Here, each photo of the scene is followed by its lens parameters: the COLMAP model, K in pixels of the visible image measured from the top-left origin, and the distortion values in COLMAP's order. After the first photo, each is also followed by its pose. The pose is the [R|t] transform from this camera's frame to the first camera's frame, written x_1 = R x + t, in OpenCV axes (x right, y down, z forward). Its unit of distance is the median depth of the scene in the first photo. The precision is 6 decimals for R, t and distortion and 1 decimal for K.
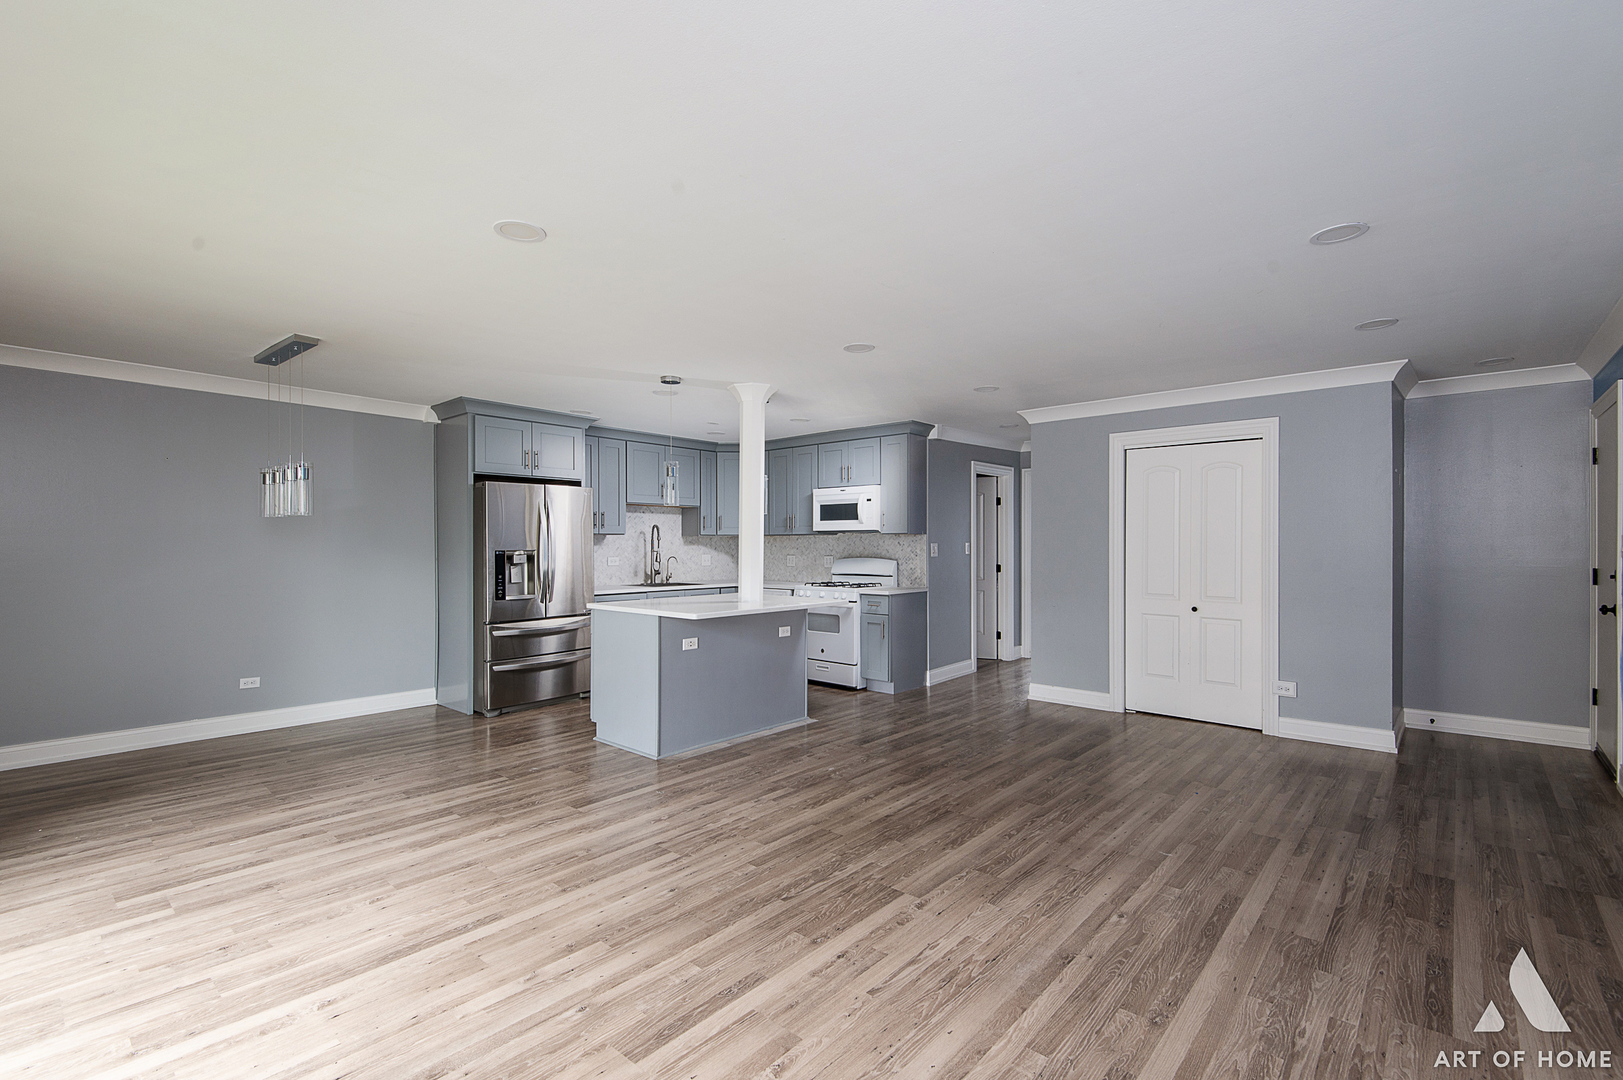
lens RADIAL K [[727.8, 0, 810.2], [0, 727.8, 537.5], [0, 0, 1]] dist [0.026497, -0.011743]
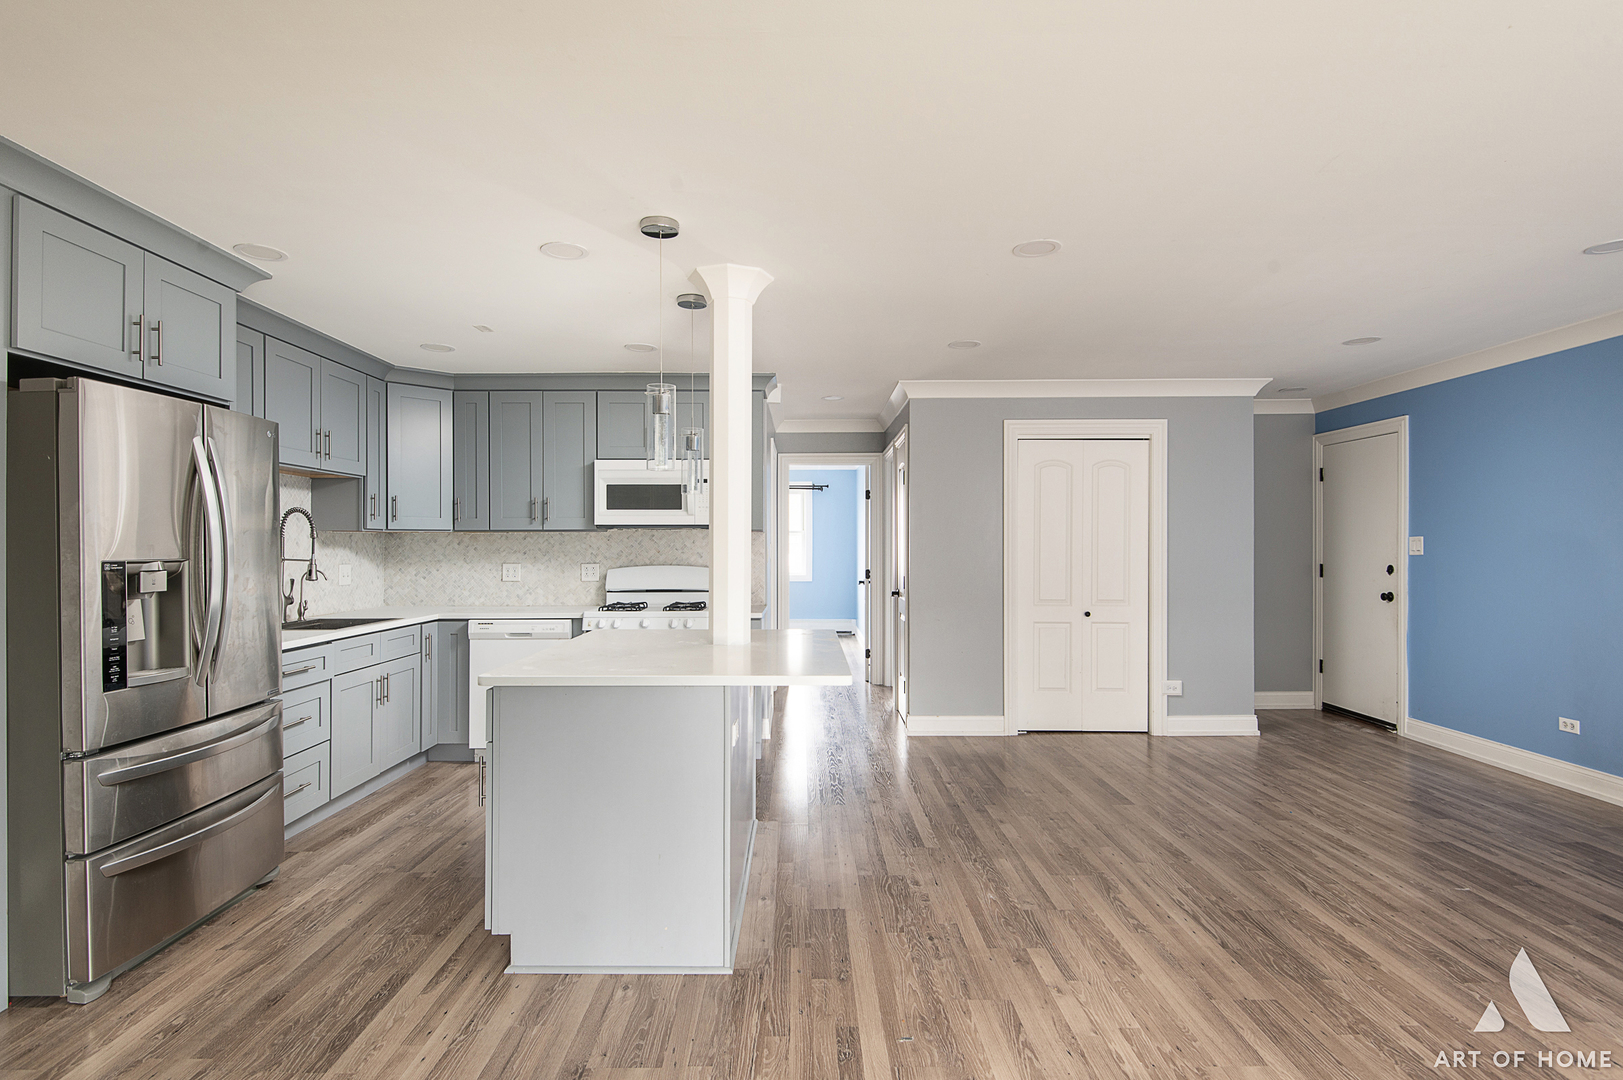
lens RADIAL K [[830.5, 0, 804.8], [0, 830.5, 536.8], [0, 0, 1]] dist [0.010355, -0.010794]
pose [[0.748277, 0.006791, 0.663351, -0.494428], [-0.006248, 0.999975, -0.003189, 0.004129], [-0.663357, -0.001759, 0.748301, 0.478366]]
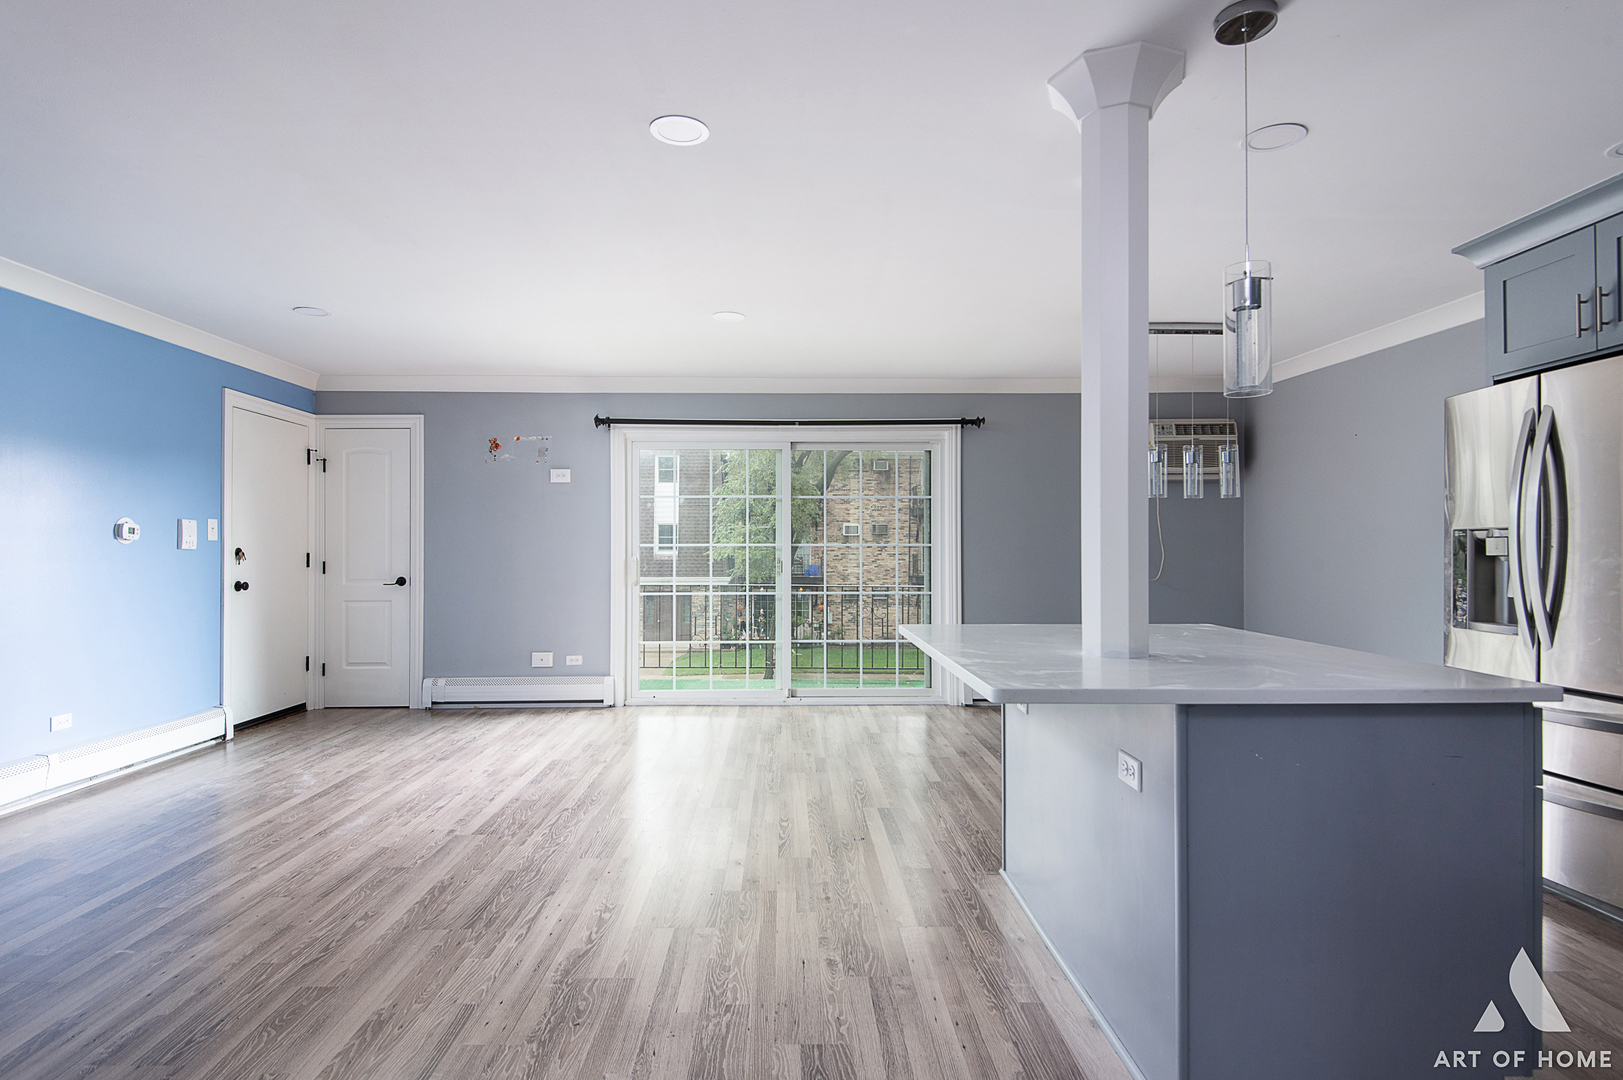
lens RADIAL K [[830.5, 0, 800.5], [0, 830.5, 539.9], [0, 0, 1]] dist [0.010355, -0.010794]
pose [[-0.739291, -0.007687, -0.673342, 0.335804], [0.006406, 0.999809, -0.018448, 0.036621], [0.673355, -0.017952, -0.739101, 1.248172]]
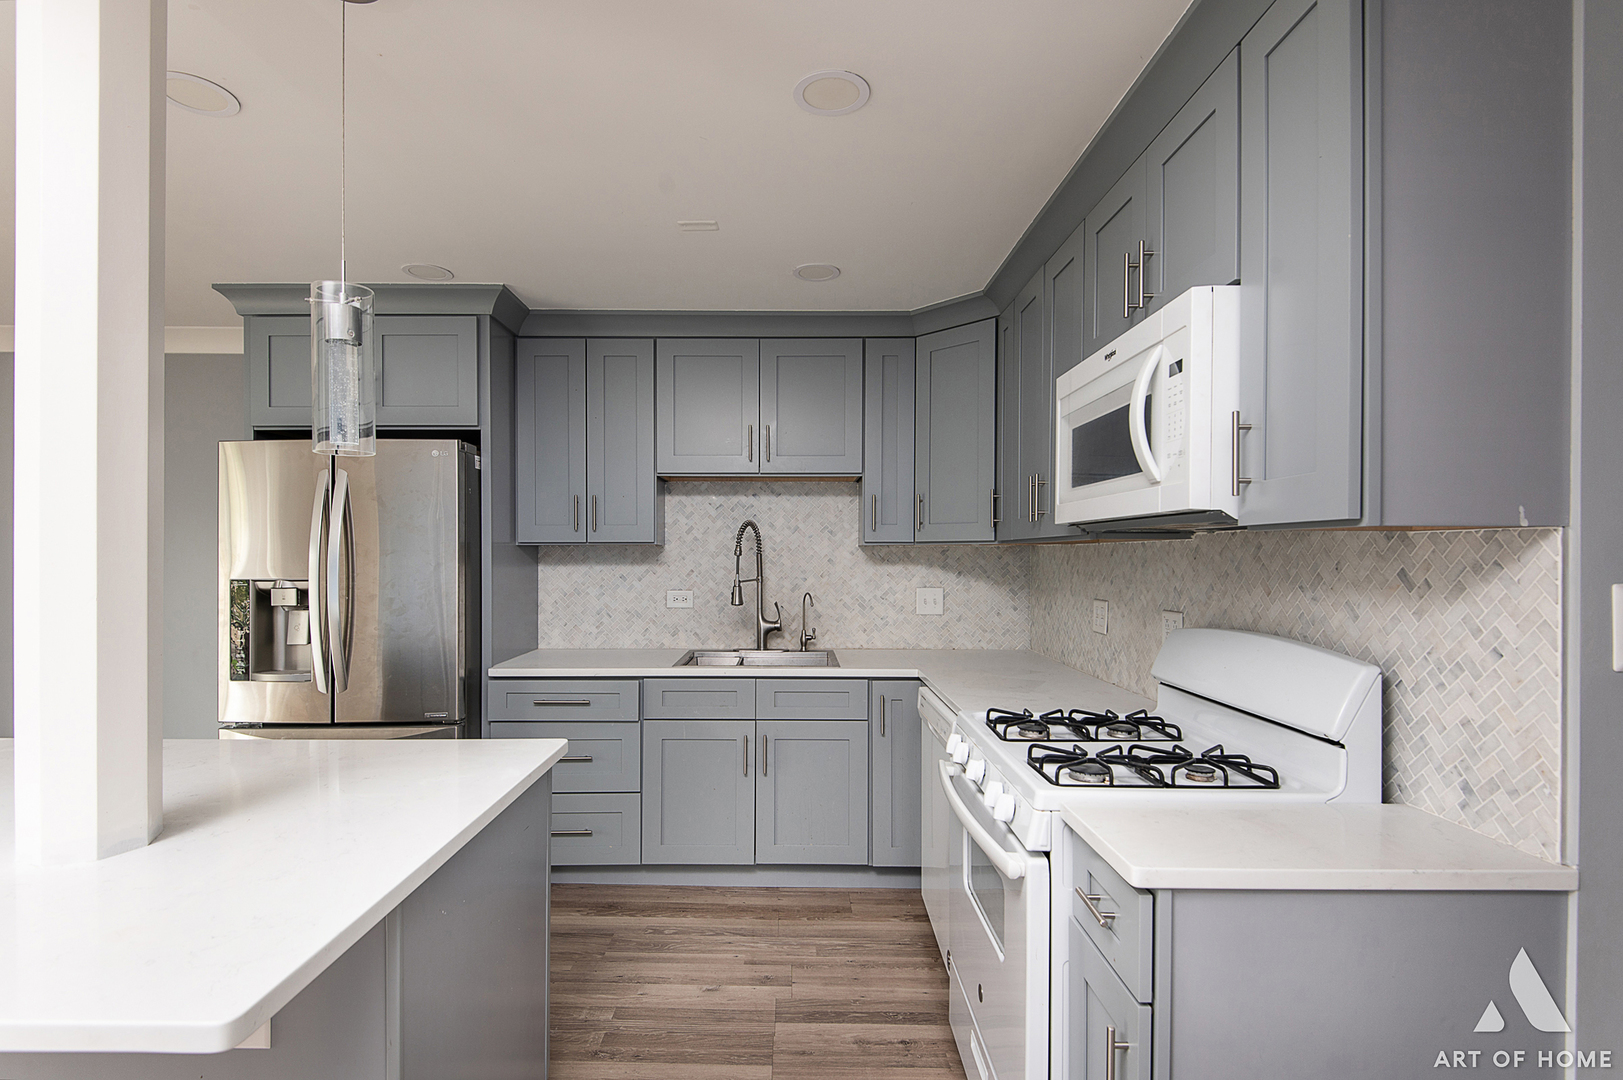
lens RADIAL K [[780.0, 0, 787.8], [0, 780.0, 555.2], [0, 0, 1]] dist [0.011267, -0.003388]
pose [[0.655767, 0.003153, -0.754957, 0.242809], [0.007974, 0.999907, 0.011103, -0.001778], [0.754922, -0.013301, 0.655680, 1.040846]]
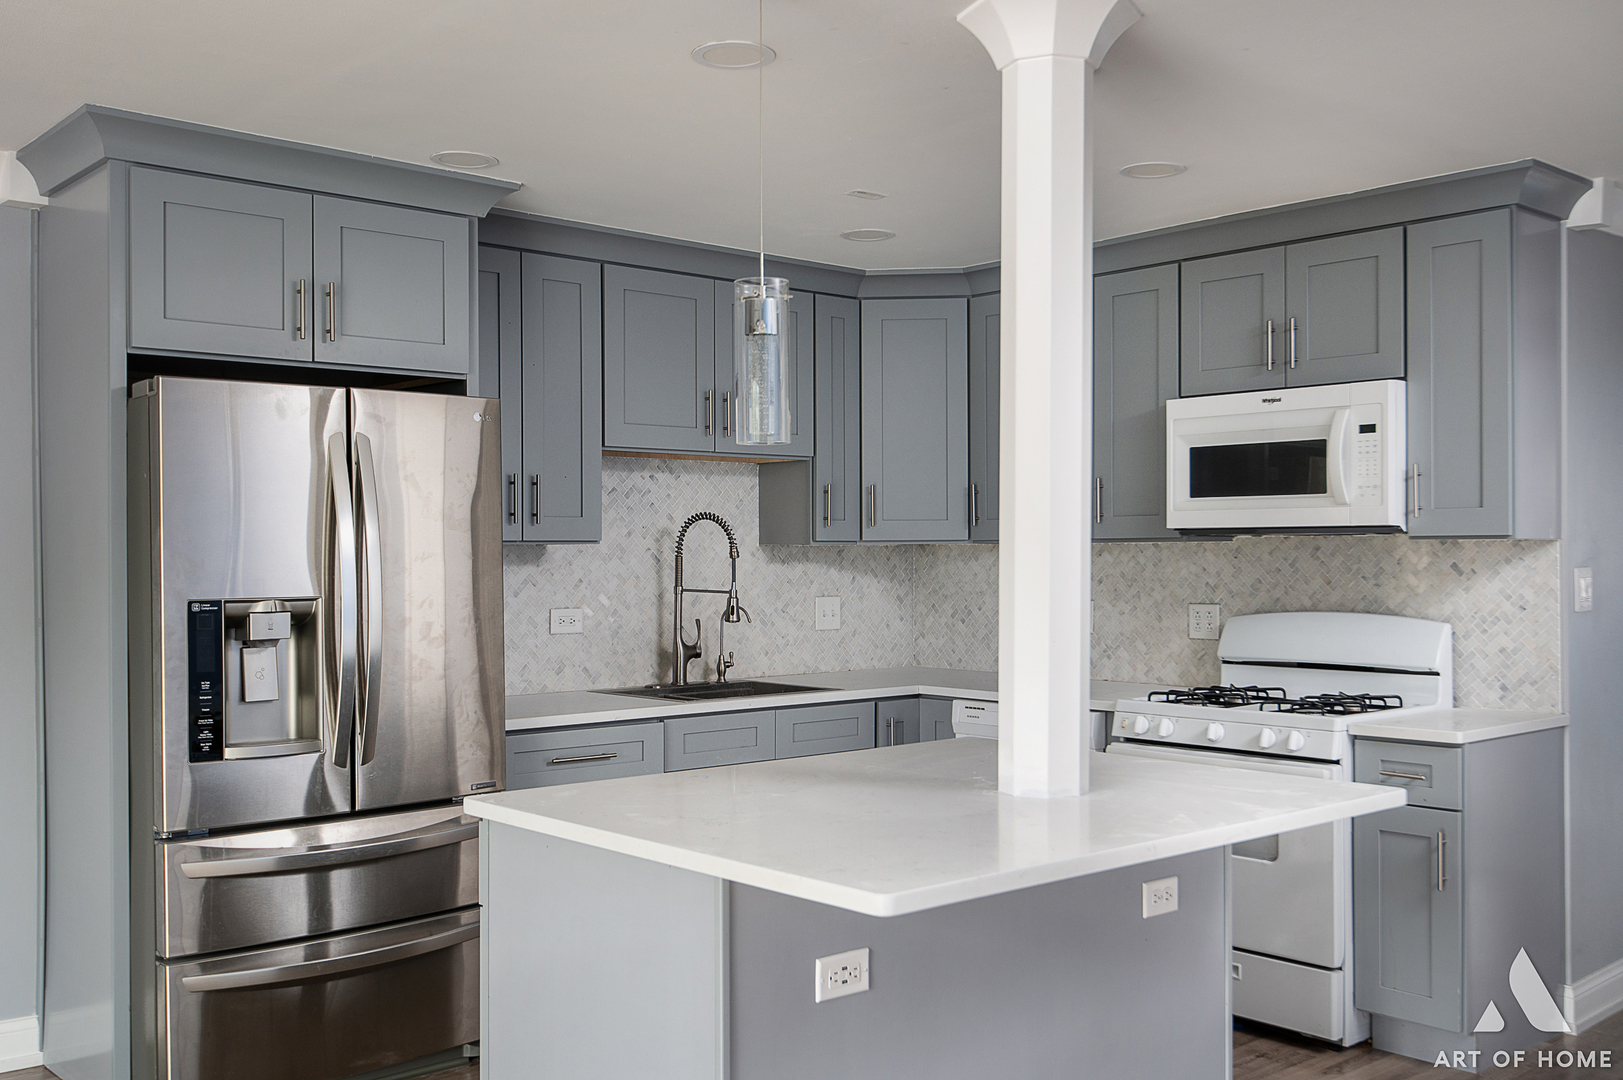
lens RADIAL K [[1569.6, 0, 803.7], [0, 1569.6, 532.5], [0, 0, 1]] dist [0.027279, 0.000000]
pose [[0.992421, -0.003889, -0.122823, -0.101815], [0.003860, 0.999992, -0.000476, -0.010847], [0.122824, -0.000002, 0.992429, 0.412623]]
